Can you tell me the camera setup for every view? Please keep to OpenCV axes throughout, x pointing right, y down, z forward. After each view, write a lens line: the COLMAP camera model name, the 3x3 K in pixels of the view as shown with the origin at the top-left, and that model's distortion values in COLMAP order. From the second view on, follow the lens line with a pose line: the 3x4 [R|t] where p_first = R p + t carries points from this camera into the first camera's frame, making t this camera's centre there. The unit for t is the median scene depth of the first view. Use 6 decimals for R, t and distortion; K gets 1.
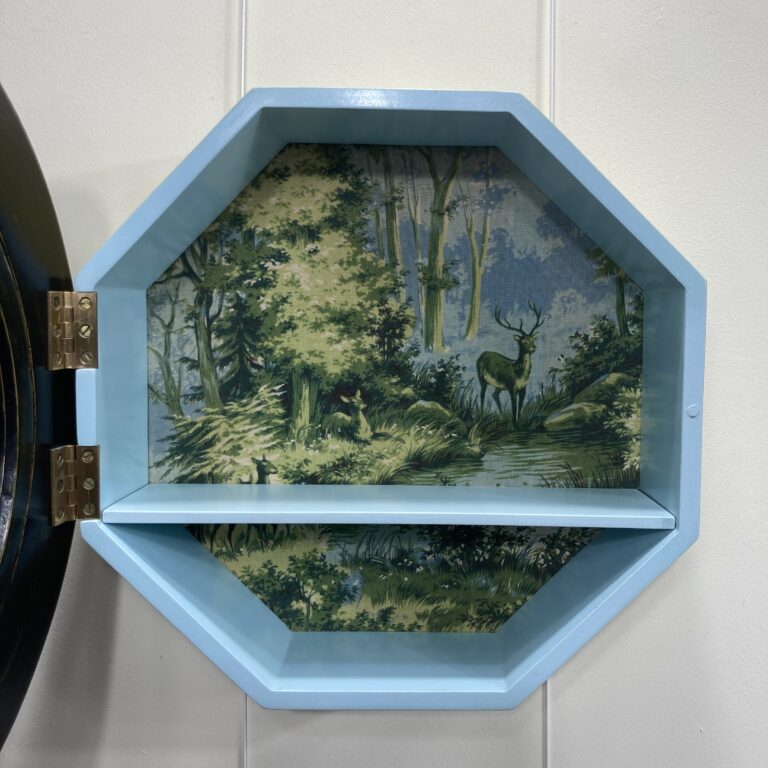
lens RADIAL K [[875.7, 0, 412.9], [0, 875.7, 384.0], [0, 0, 1]] dist [0.120601, -0.519823]
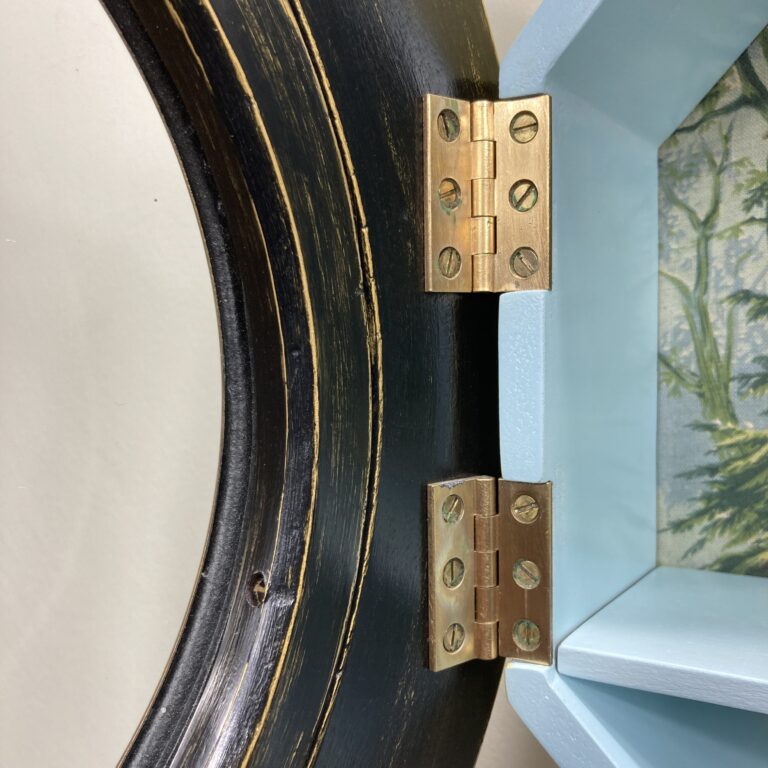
lens RADIAL K [[875.7, 0, 412.9], [0, 875.7, 384.0], [0, 0, 1]] dist [0.120601, -0.519823]
pose [[0.868659, 0.004201, -0.495392, -0.182183], [-0.019154, 0.999501, -0.025109, 0.030956], [0.495039, 0.031300, 0.868307, 0.530842]]
